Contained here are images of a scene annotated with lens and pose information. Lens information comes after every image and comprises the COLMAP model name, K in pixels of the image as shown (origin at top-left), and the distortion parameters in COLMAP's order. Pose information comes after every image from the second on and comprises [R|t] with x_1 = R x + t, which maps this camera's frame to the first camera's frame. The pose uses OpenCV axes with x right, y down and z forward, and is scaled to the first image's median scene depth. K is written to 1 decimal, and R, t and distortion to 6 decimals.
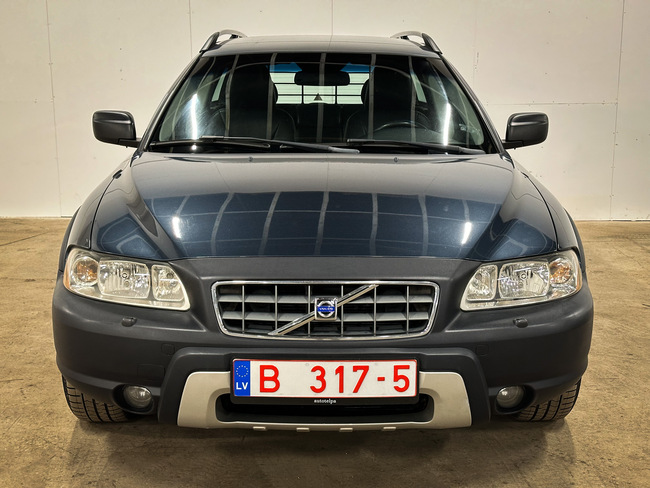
lens RADIAL K [[897.1, 0, 322.8], [0, 897.1, 245.5], [0, 0, 1]] dist [0.049810, 0.000000]
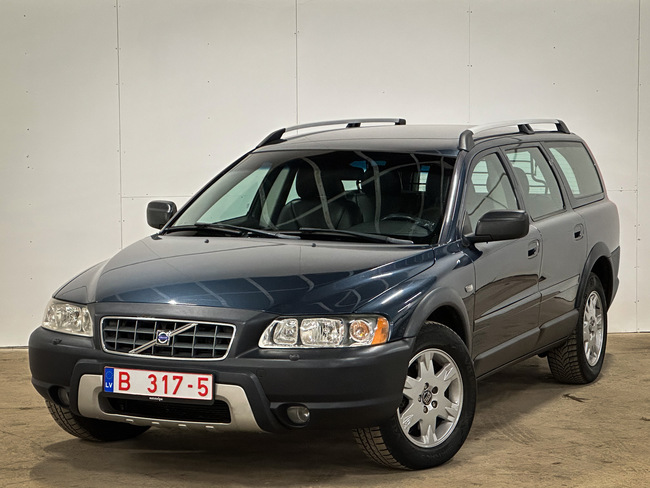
lens RADIAL K [[1819.0, 0, 319.7], [0, 1819.0, 248.3], [0, 0, 1]] dist [-0.004928, 0.000000]
pose [[0.899049, 0.023732, -0.437204, 1.558615], [-0.075011, 0.992116, -0.100396, 0.207586], [0.431375, 0.123056, 0.893741, -1.611266]]
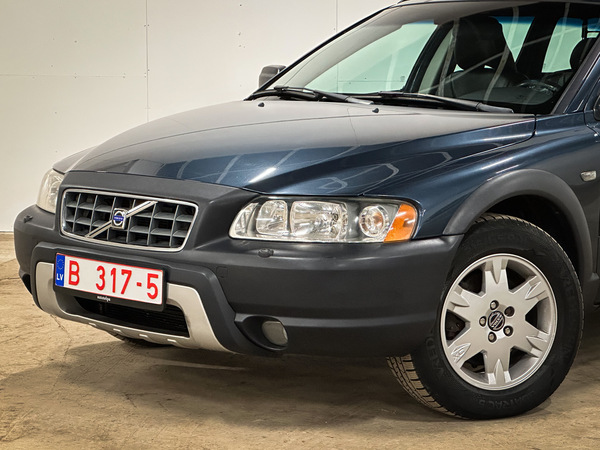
lens RADIAL K [[1506.2, 0, 300.0], [0, 1506.2, 226.3], [0, 0, 1]] dist [0.097217, 0.000000]
pose [[0.711586, 0.077868, -0.698271, 1.490704], [-0.139355, 0.989737, -0.031641, 0.109011], [0.688641, 0.119823, 0.715134, -0.196693]]
